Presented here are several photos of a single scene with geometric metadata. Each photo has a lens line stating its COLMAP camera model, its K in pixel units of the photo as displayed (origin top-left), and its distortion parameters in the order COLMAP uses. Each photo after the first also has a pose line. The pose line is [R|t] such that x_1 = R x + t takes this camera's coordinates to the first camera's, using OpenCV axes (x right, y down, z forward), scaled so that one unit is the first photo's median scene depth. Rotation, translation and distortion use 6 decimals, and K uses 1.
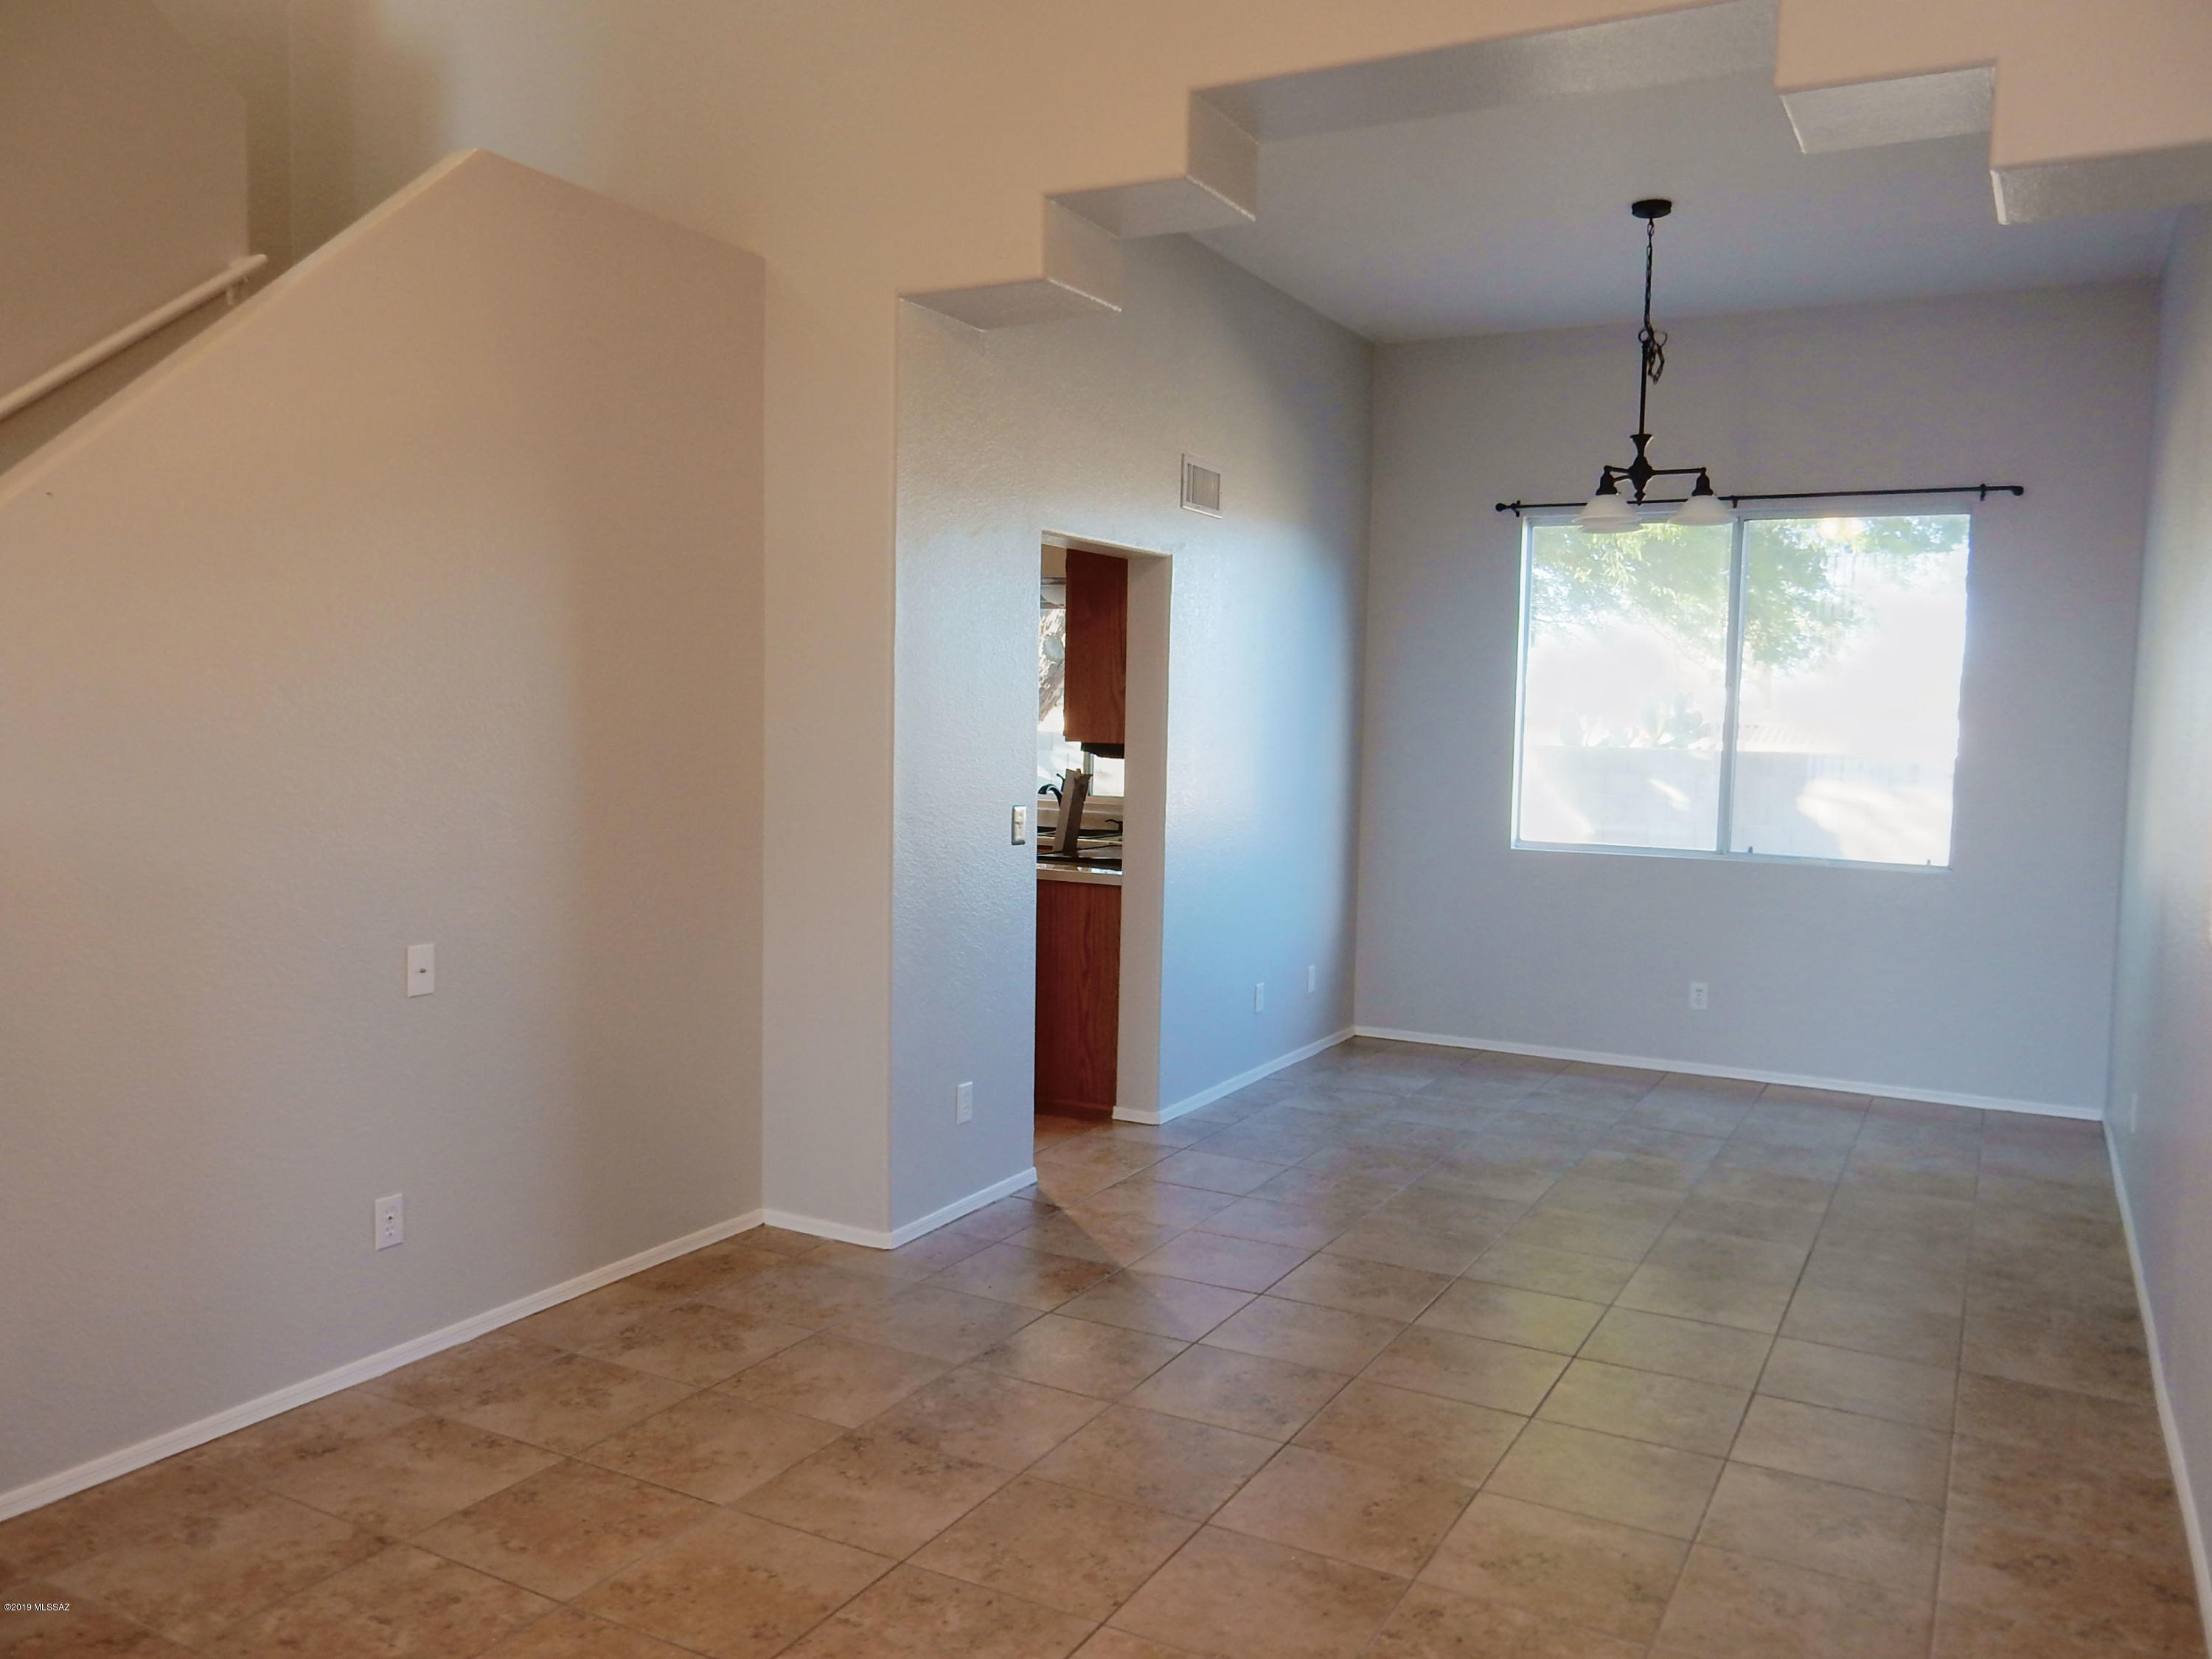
lens RADIAL K [[1696.8, 0, 1103.5], [0, 1696.8, 831.1], [0, 0, 1]] dist [-0.008854, 0.006151]
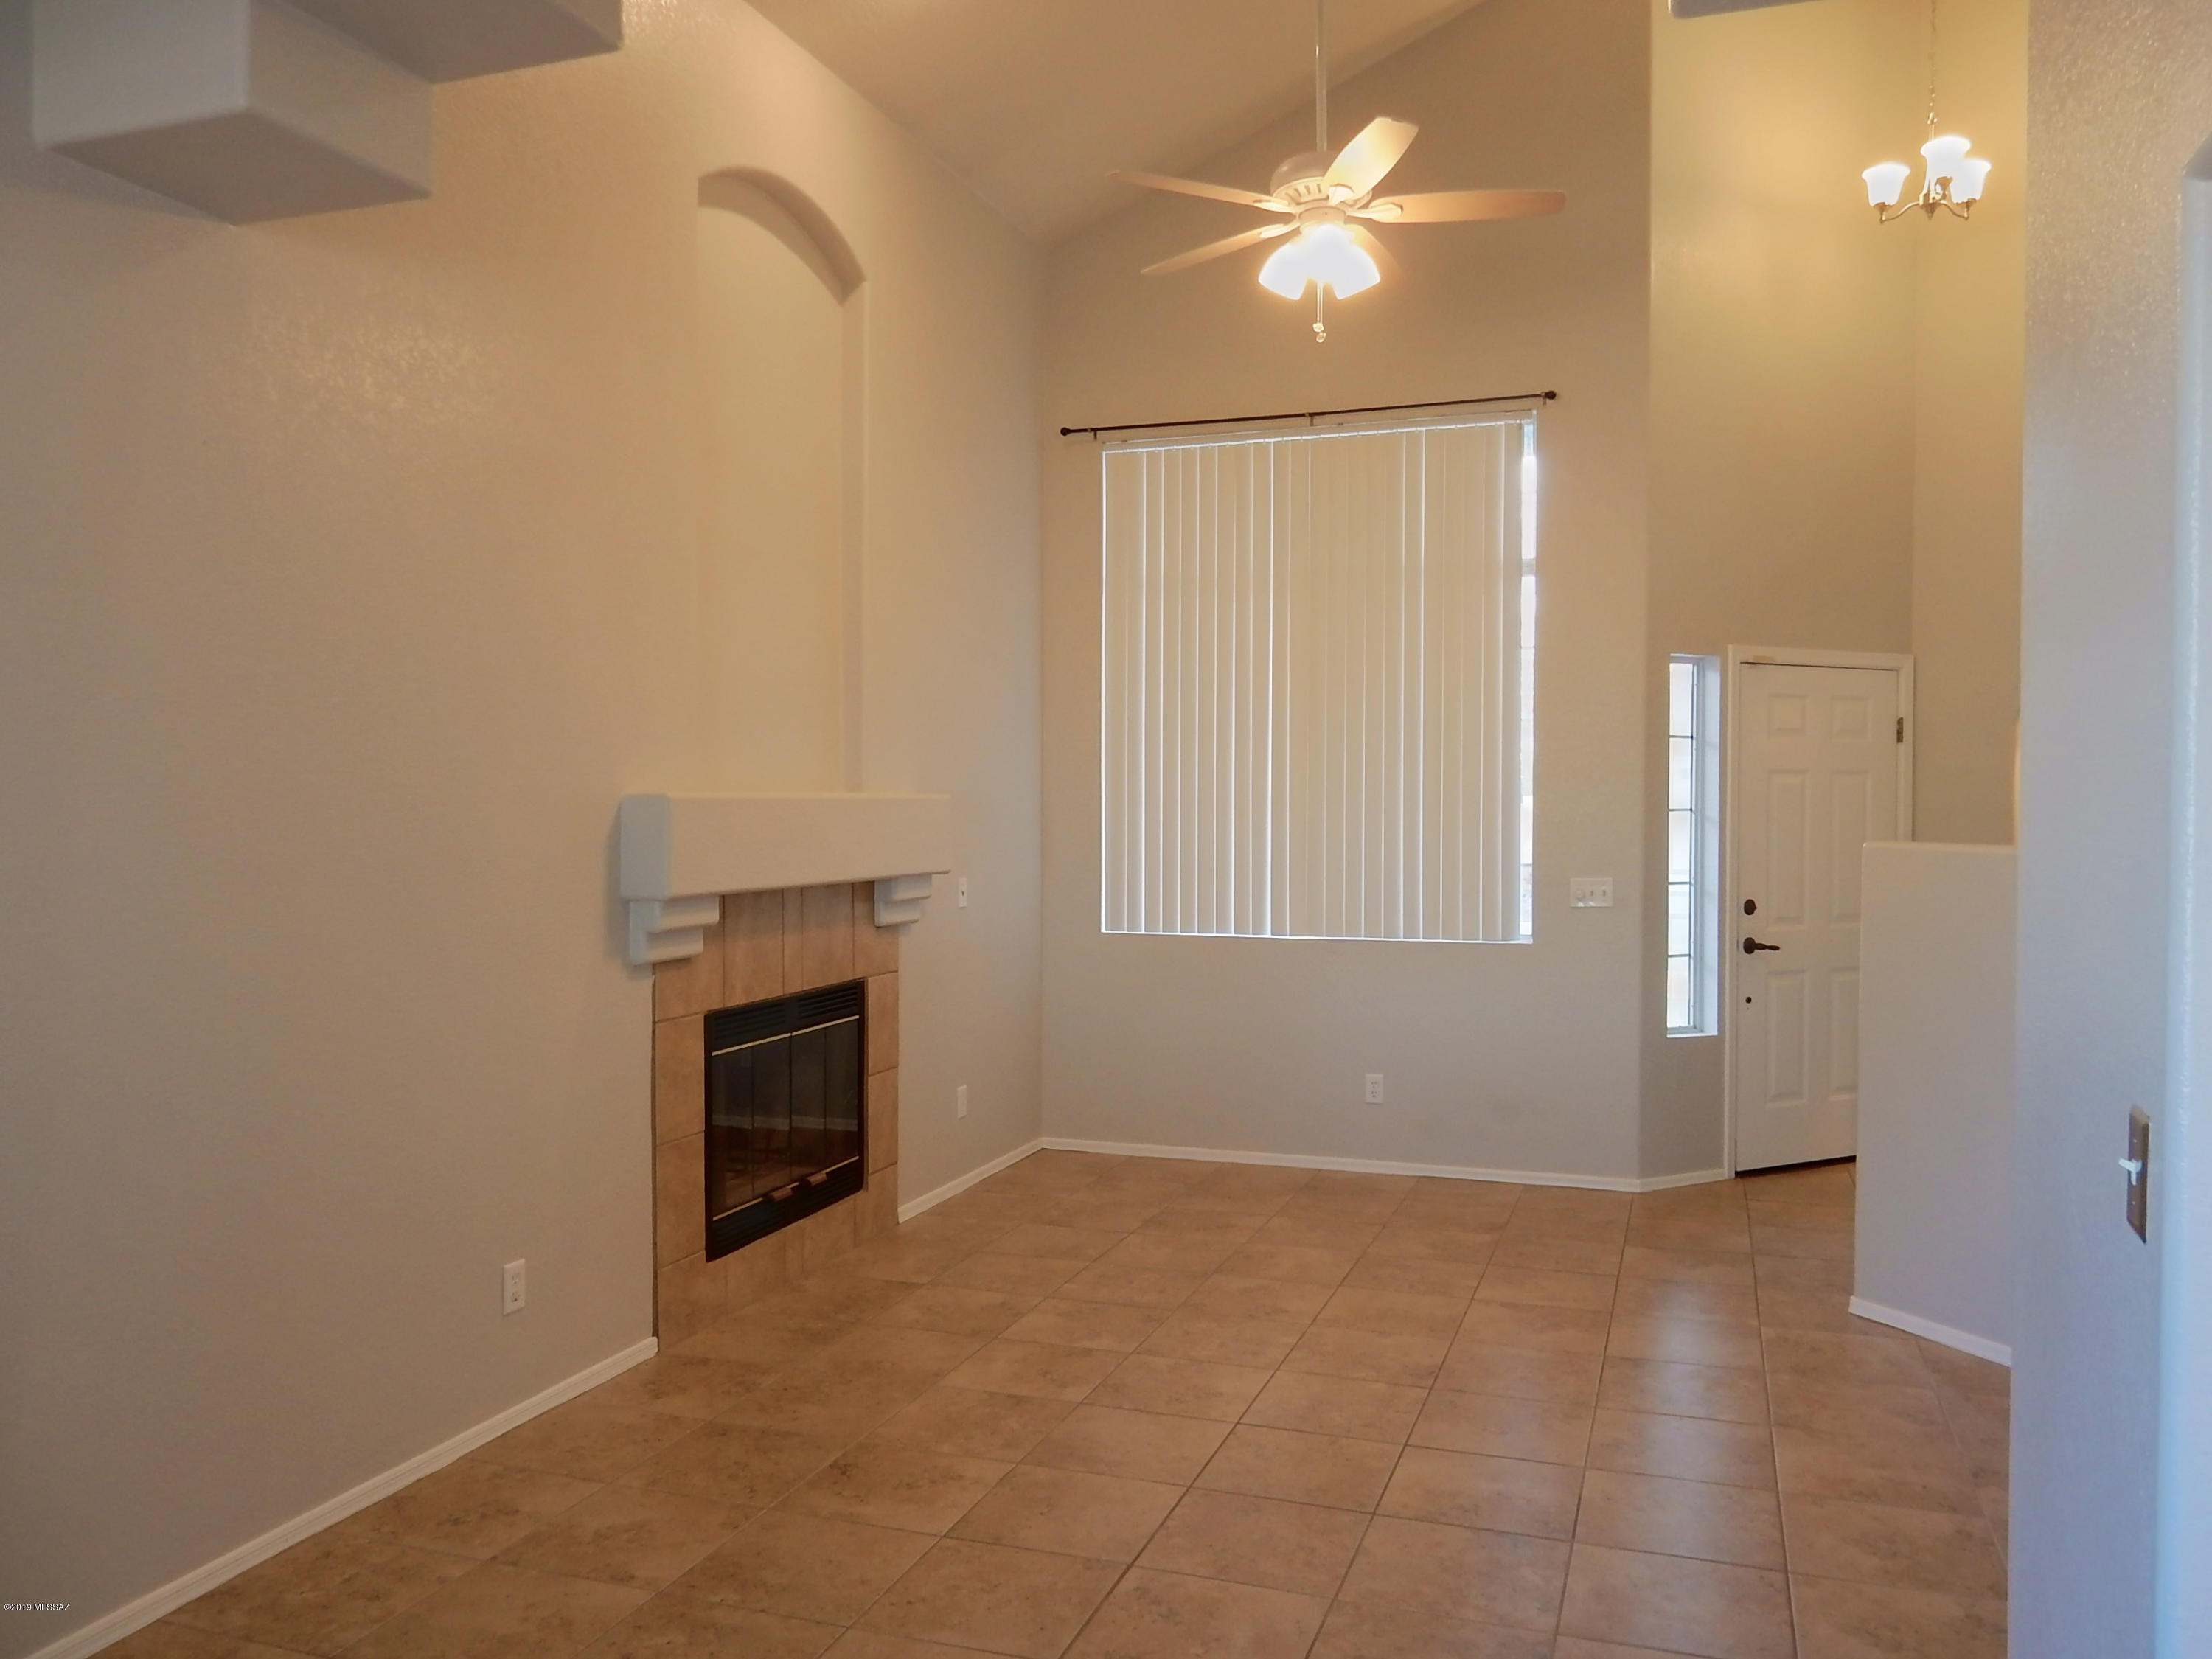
lens RADIAL K [[1696.8, 0, 1100.1], [0, 1696.8, 823.3], [0, 0, 1]] dist [-0.008854, 0.006151]
pose [[-0.987951, -0.020051, -0.153462, 0.263937], [-0.032447, 0.996370, 0.078698, -0.117636], [0.151327, 0.082729, -0.985016, 1.792663]]
